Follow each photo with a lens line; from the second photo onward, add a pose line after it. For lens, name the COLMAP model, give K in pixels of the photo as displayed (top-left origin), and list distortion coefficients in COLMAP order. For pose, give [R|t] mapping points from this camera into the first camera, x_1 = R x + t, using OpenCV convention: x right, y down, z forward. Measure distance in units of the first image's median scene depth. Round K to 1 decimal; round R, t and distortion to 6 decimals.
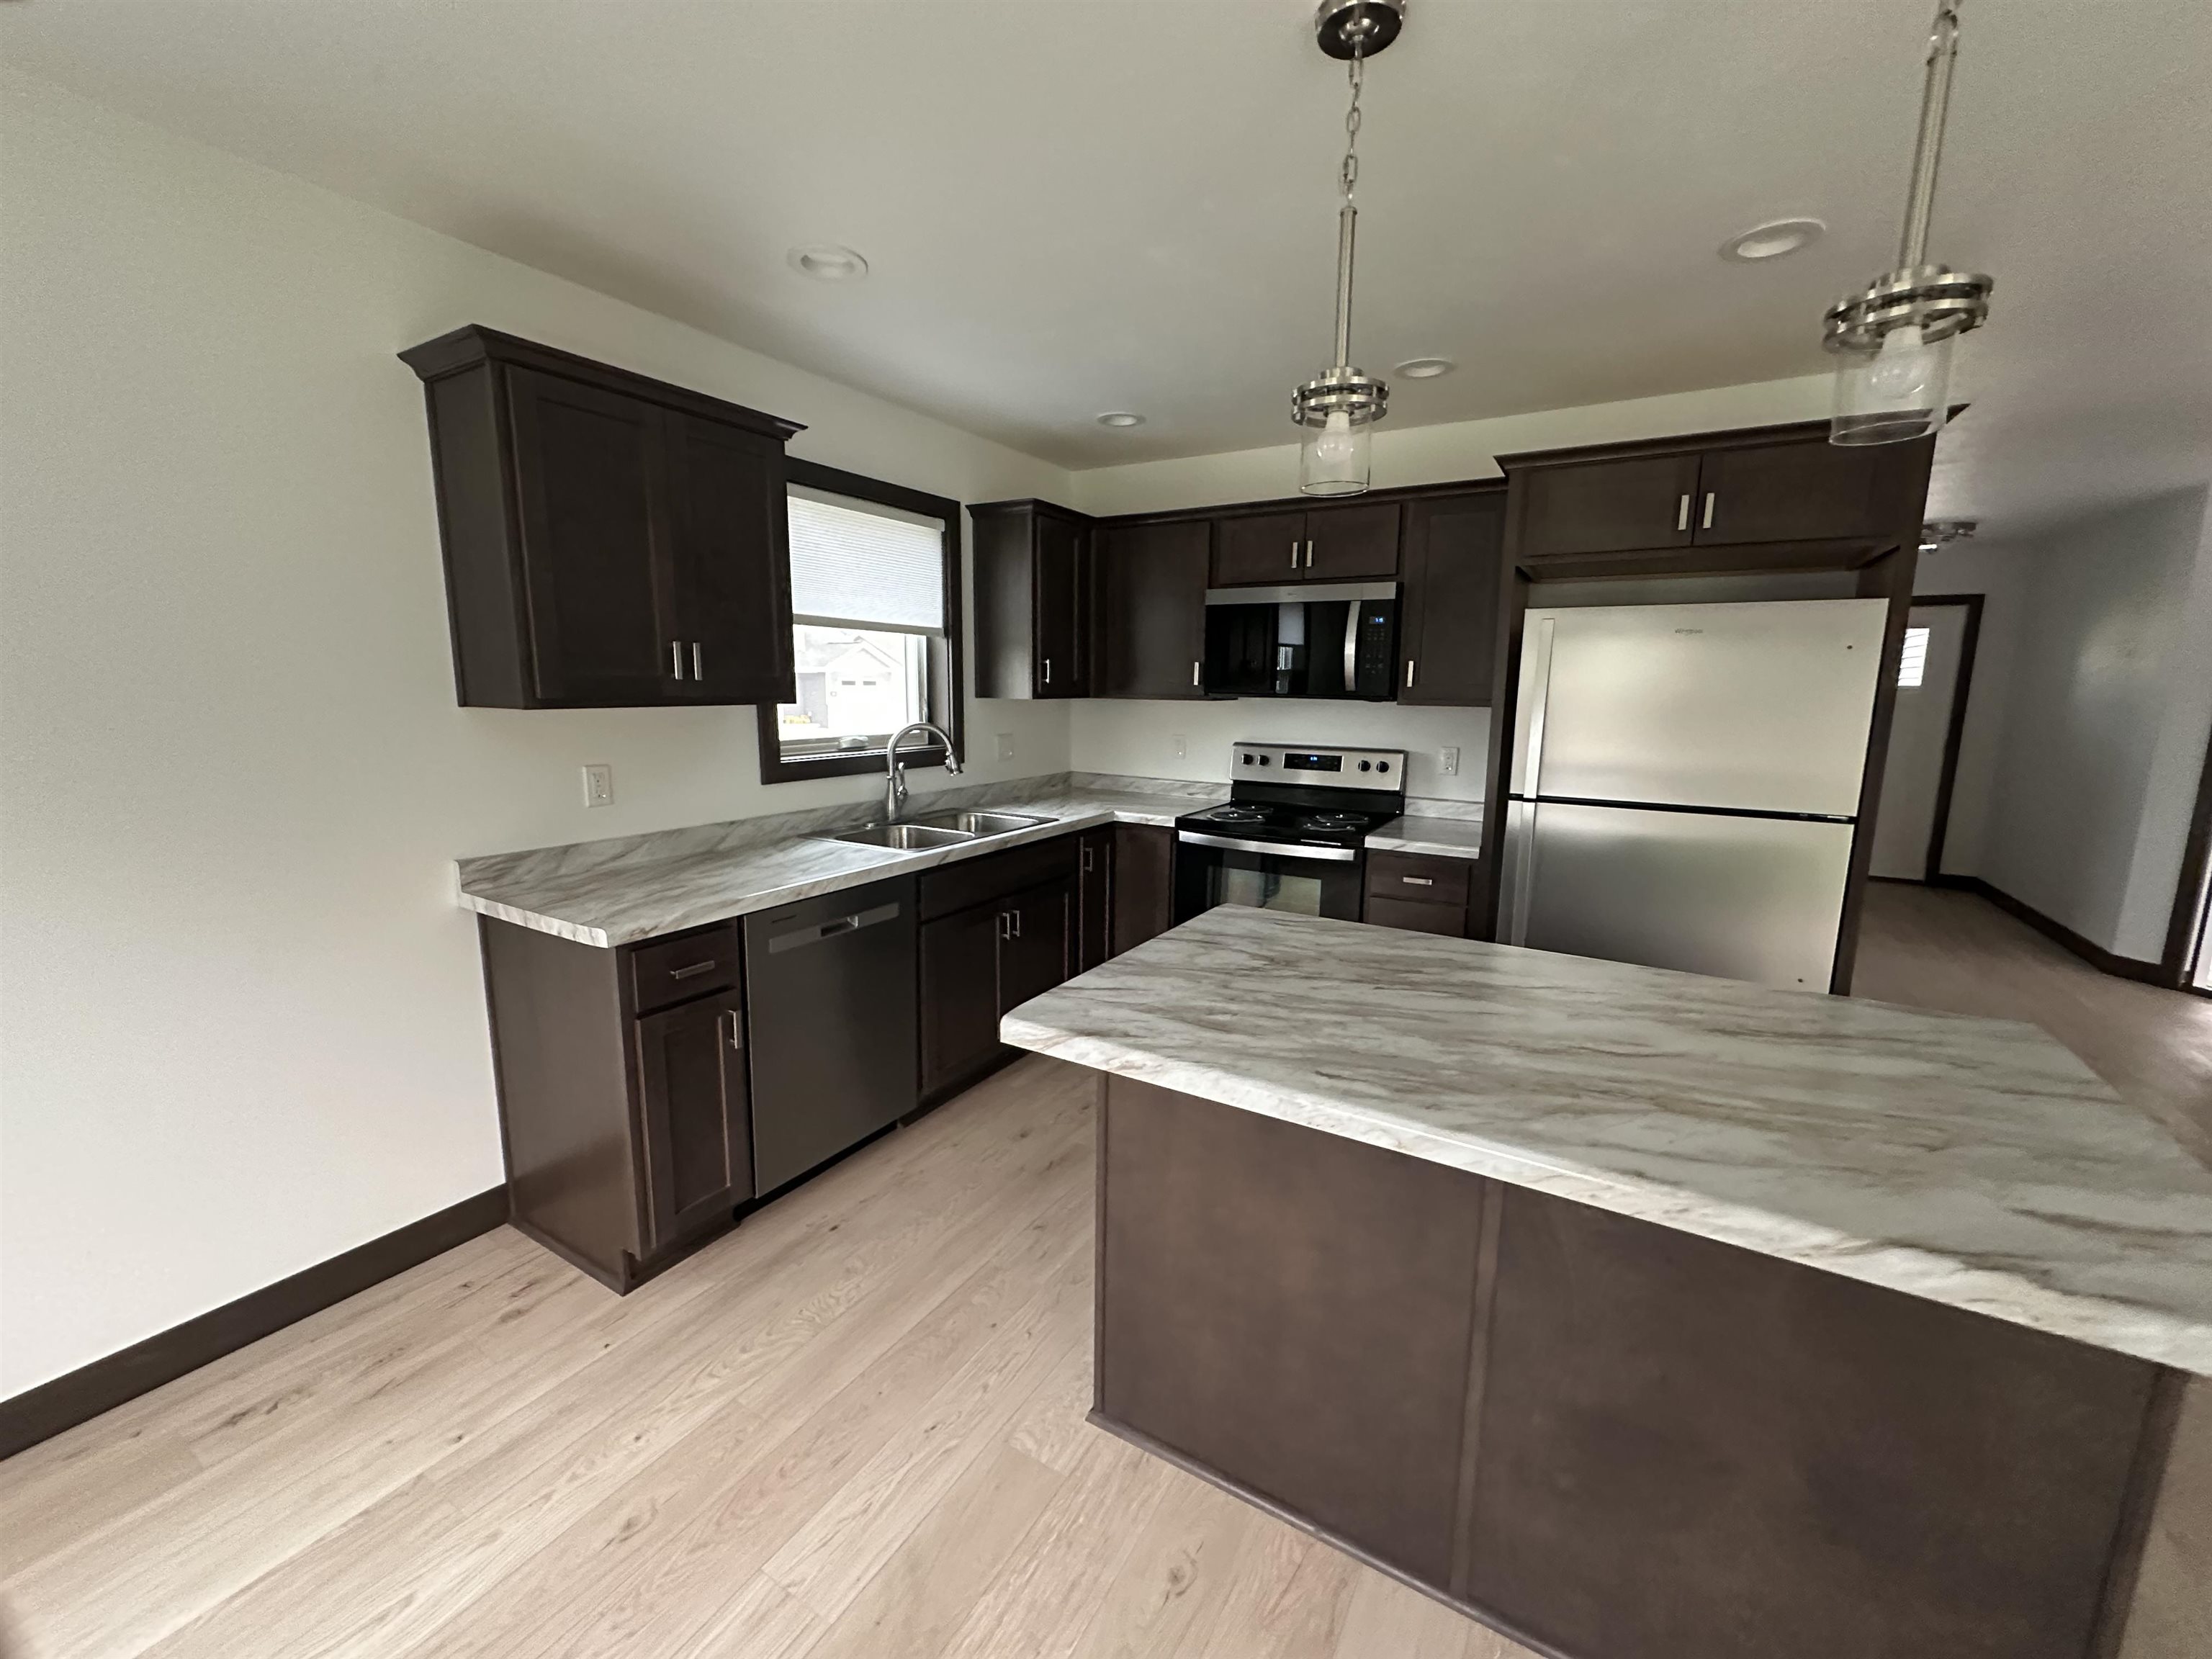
lens RADIAL K [[874.1, 0, 1102.9], [0, 874.1, 828.5], [0, 0, 1]] dist [-0.000970, -0.000129]
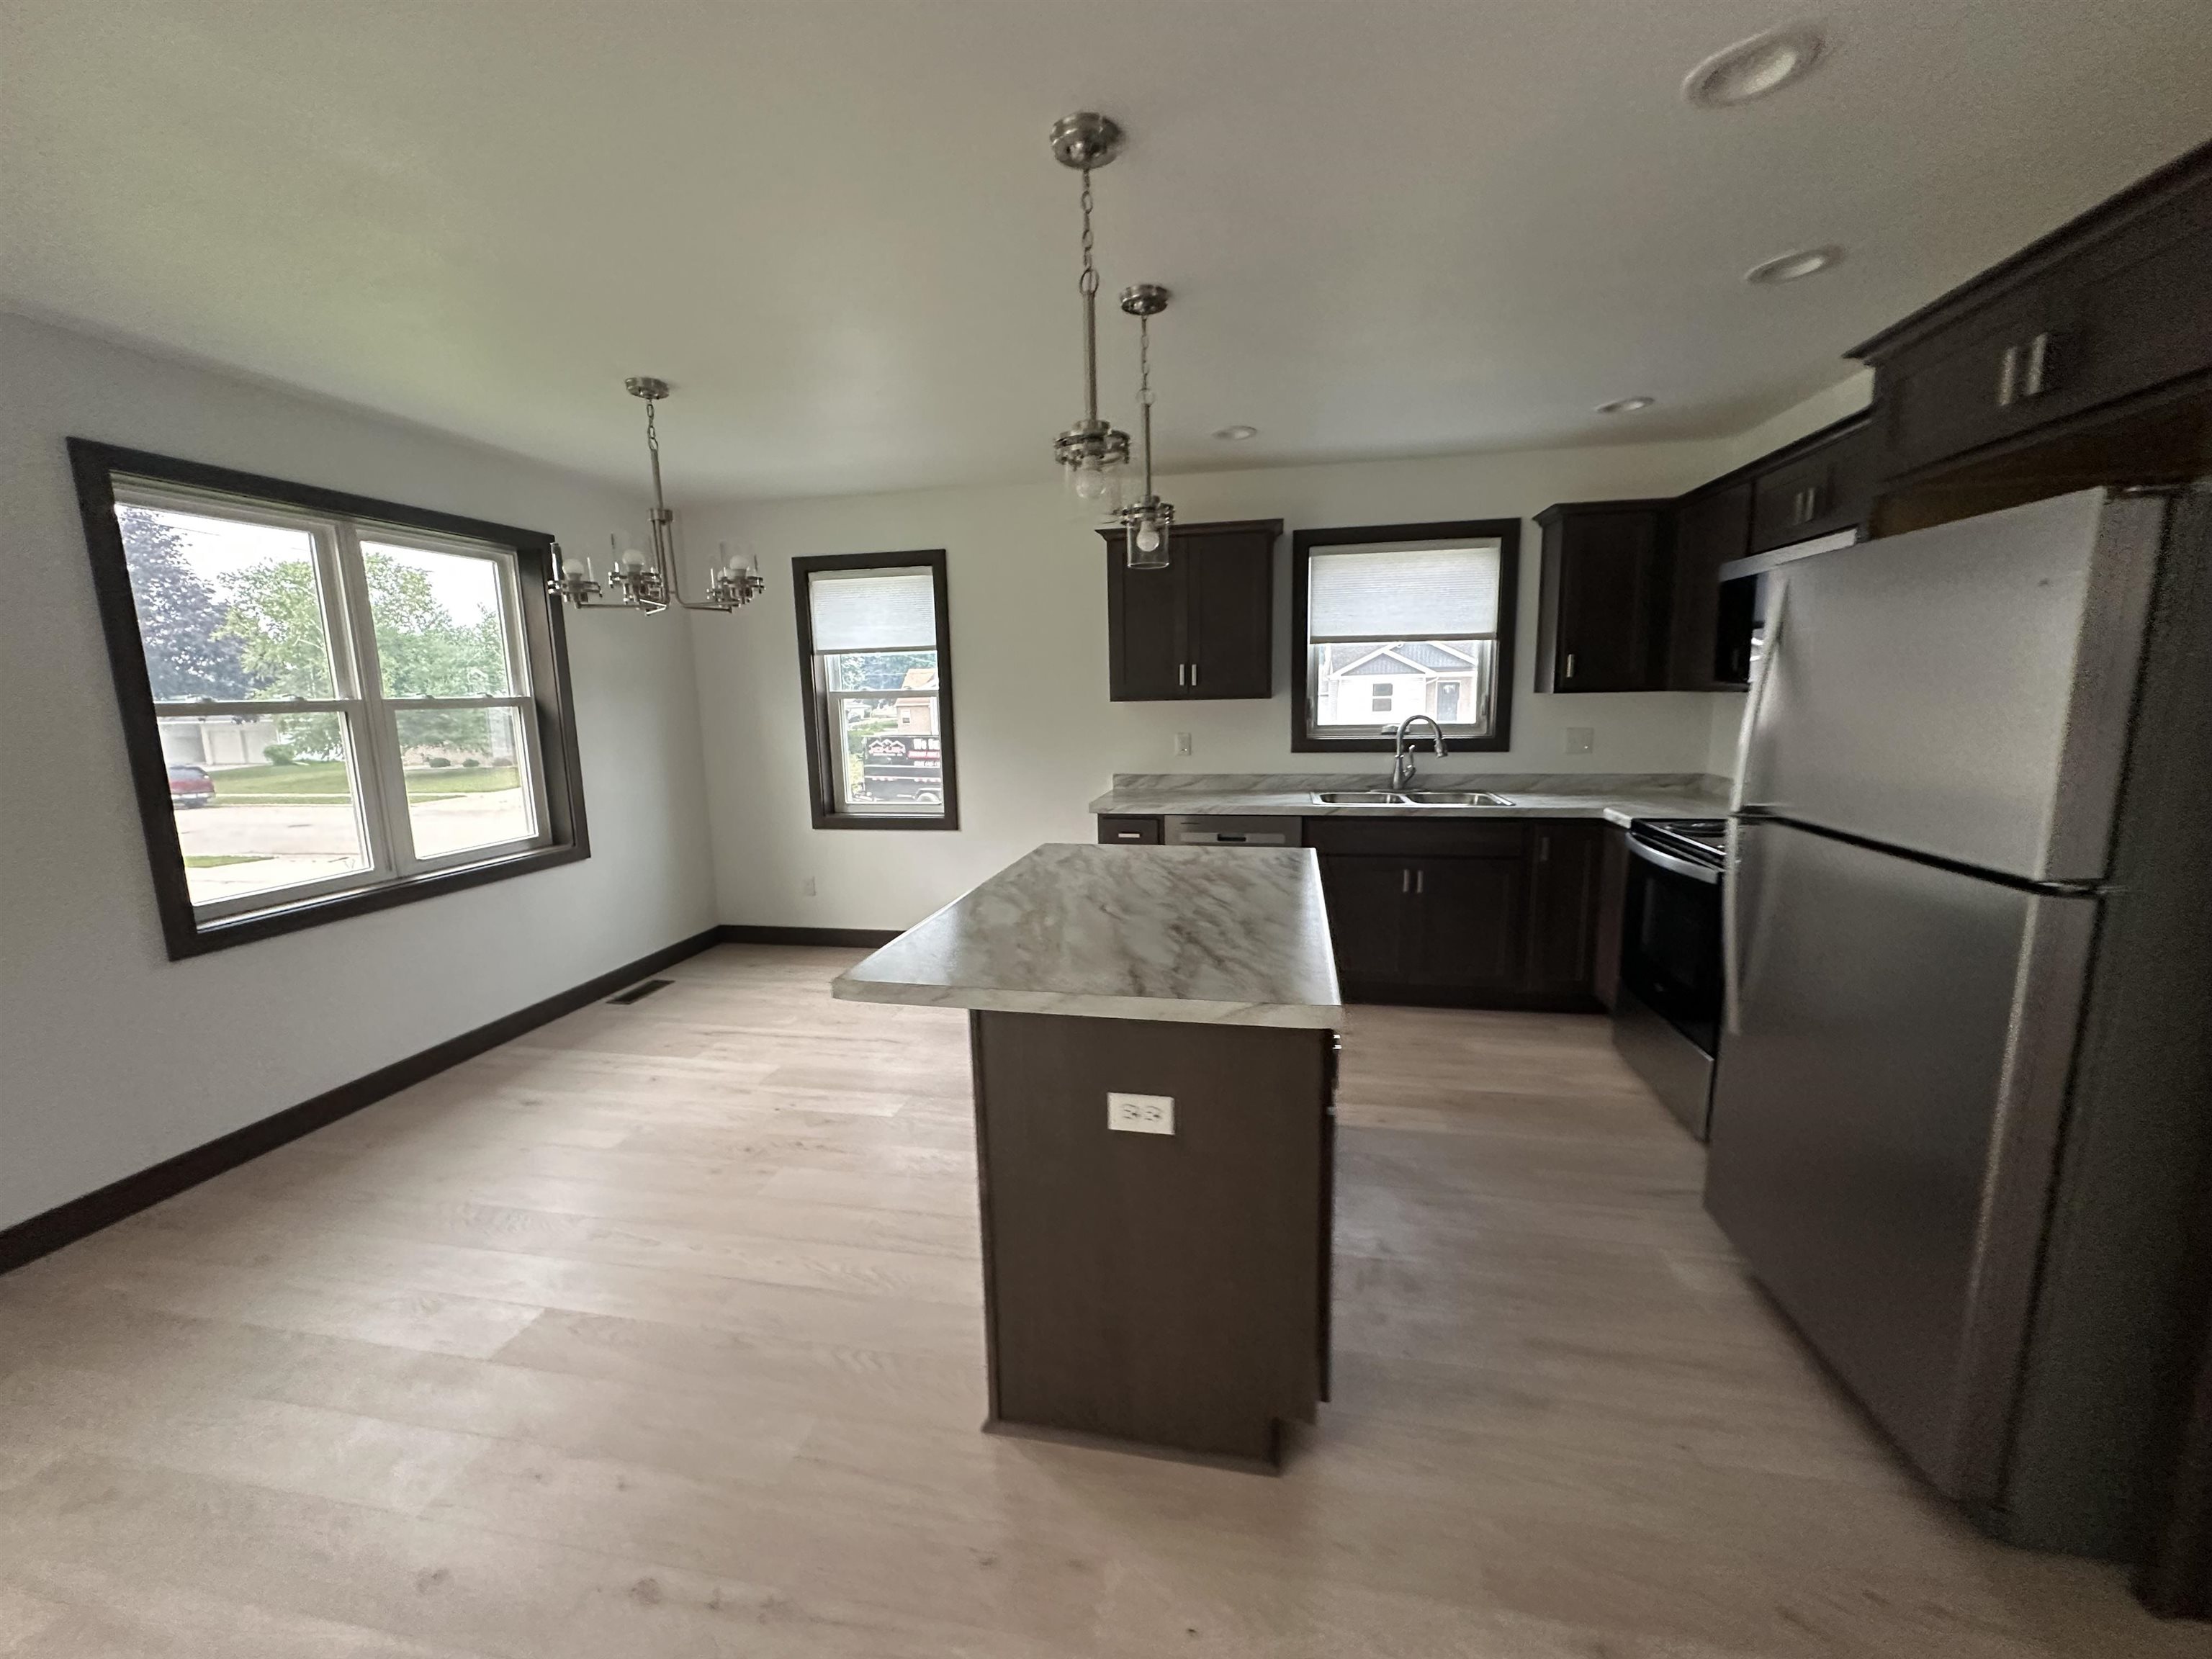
lens RADIAL K [[878.5, 0, 1106.4], [0, 878.5, 828.5], [0, 0, 1]] dist [0.000039, -0.000232]
pose [[0.334789, 0.129102, -0.933407, 0.992279], [-0.130032, 0.987423, 0.089934, -0.017420], [0.933278, 0.091264, 0.347366, 0.200497]]
